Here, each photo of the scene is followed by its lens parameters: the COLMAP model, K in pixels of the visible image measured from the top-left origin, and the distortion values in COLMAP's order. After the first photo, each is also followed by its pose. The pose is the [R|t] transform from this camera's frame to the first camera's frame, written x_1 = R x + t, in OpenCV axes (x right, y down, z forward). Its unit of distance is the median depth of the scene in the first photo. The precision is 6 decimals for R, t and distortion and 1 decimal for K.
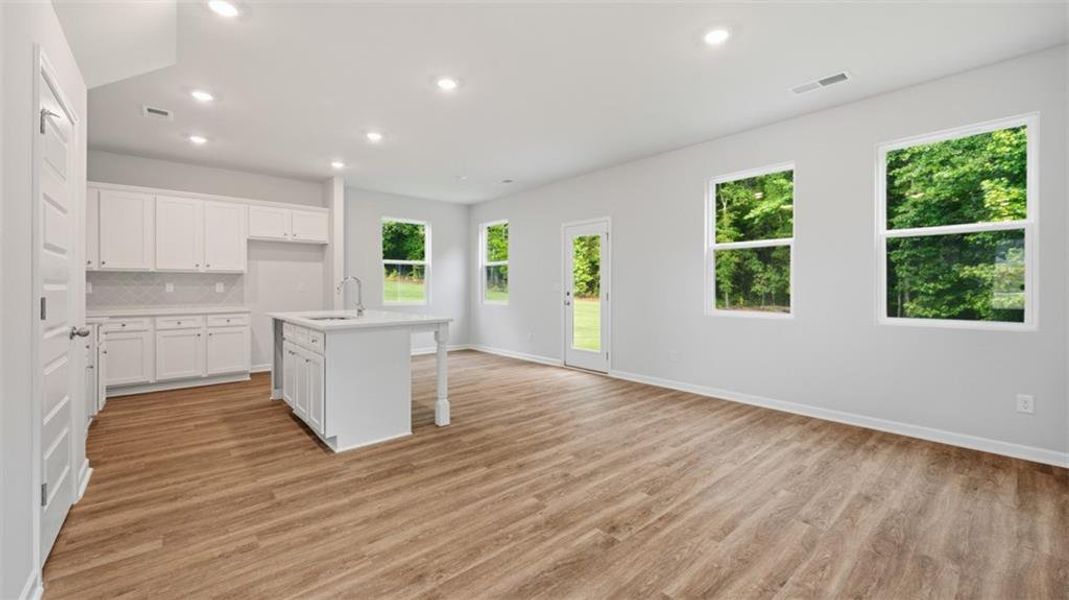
lens RADIAL K [[424.8, 0, 539.0], [0, 424.8, 287.1], [0, 0, 1]] dist [0.000639, -0.000093]
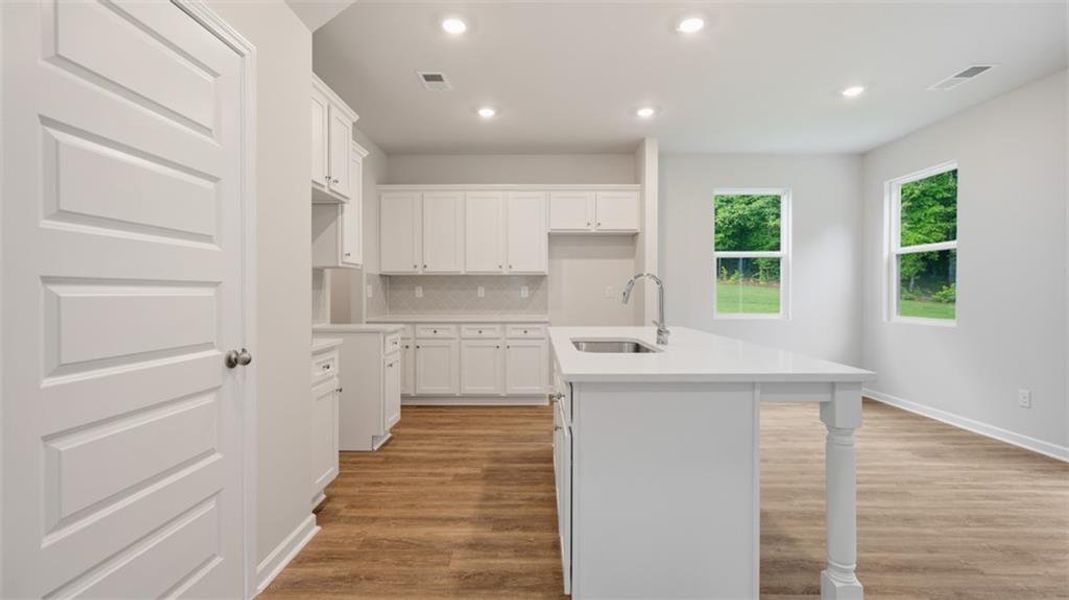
lens RADIAL K [[467.4, 0, 537.3], [0, 467.4, 295.5], [0, 0, 1]] dist [-0.000937, -0.000265]
pose [[0.744069, 0.007184, -0.668064, -0.175488], [-0.001562, 0.999958, 0.009014, -0.000237], [0.668100, -0.005663, 0.744049, 0.566557]]
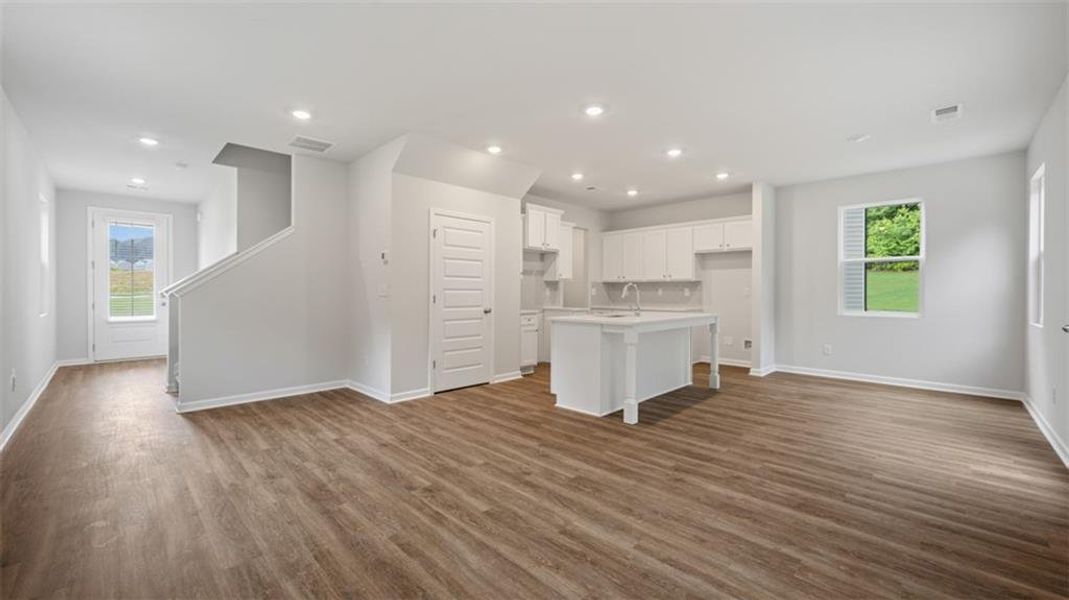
lens RADIAL K [[421.5, 0, 537.9], [0, 421.5, 294.3], [0, 0, 1]] dist [-0.001679, -0.000491]
pose [[0.073695, 0.007569, -0.997252, 0.937651], [-0.002664, 0.999969, 0.007393, -0.001819], [0.997277, 0.002112, 0.073713, 0.819827]]
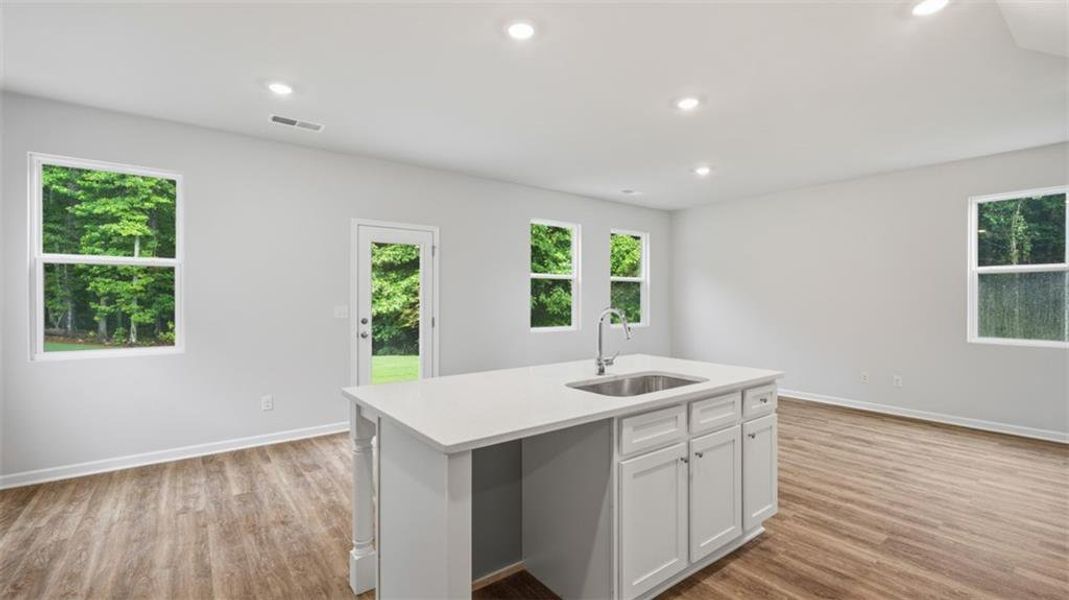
lens RADIAL K [[461.0, 0, 538.7], [0, 461.0, 296.1], [0, 0, 1]] dist [0.000579, 0.000011]
pose [[0.069198, 0.005226, 0.997589, -1.350949], [-0.001008, 0.999986, -0.005169, -0.045554], [-0.997602, -0.000648, 0.069202, 1.340387]]
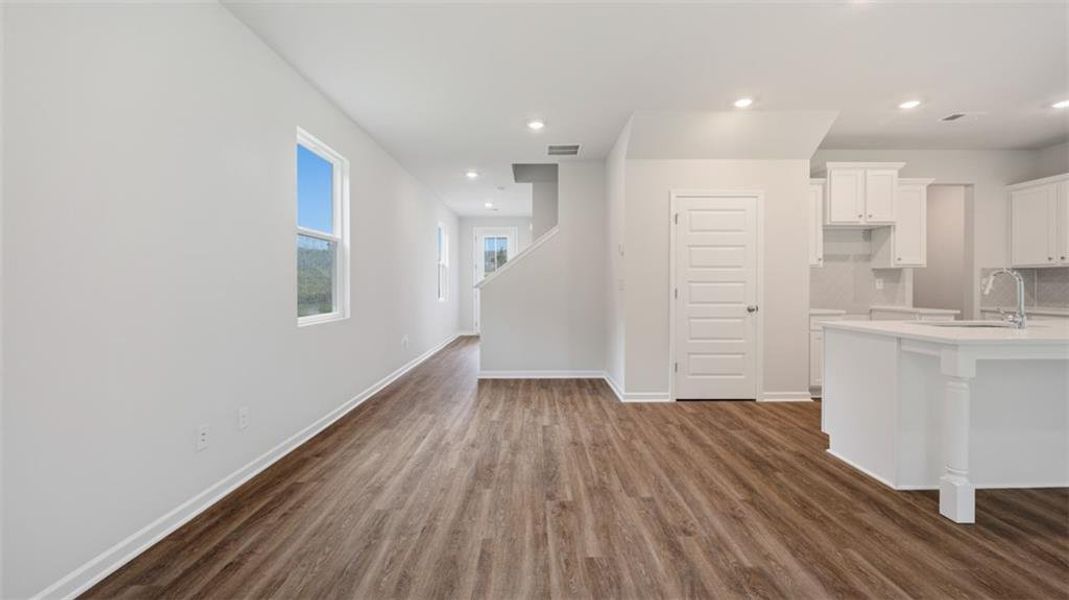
lens RADIAL K [[424.8, 0, 539.0], [0, 424.8, 287.1], [0, 0, 1]] dist [0.000639, -0.000093]
pose [[-0.651559, 0.005915, -0.758575, 0.697734], [0.002234, 0.999980, 0.005879, -0.000549], [0.758595, 0.002136, -0.651559, 1.116218]]
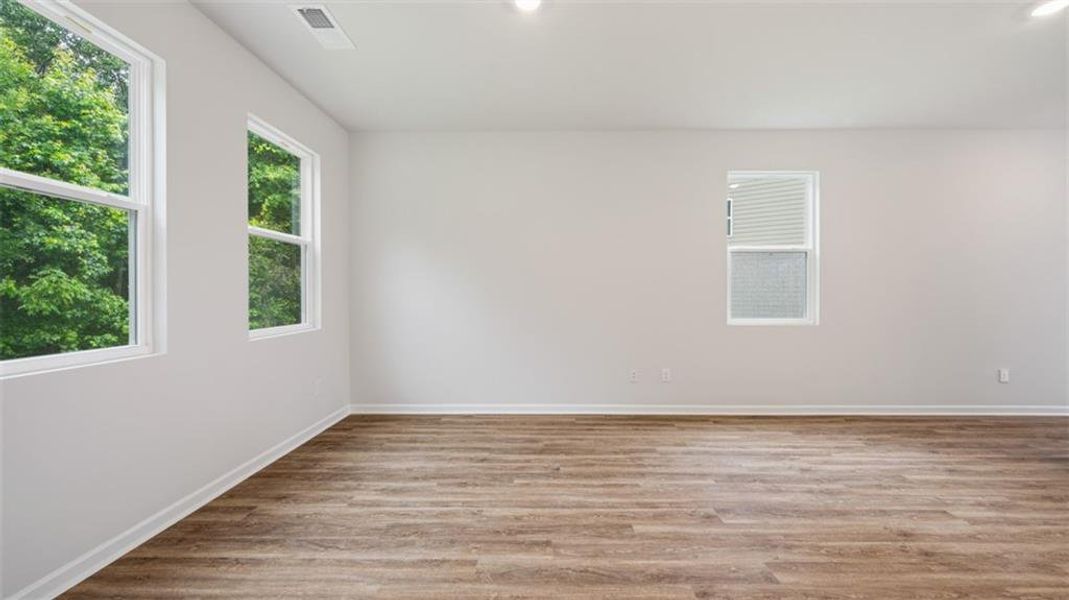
lens RADIAL K [[421.5, 0, 537.9], [0, 421.5, 294.3], [0, 0, 1]] dist [-0.001679, -0.000491]
pose [[-0.742493, 0.000049, 0.669854, -0.147027], [0.002651, 0.999992, 0.002866, -0.001224], [-0.669849, 0.003903, -0.742487, 1.398325]]
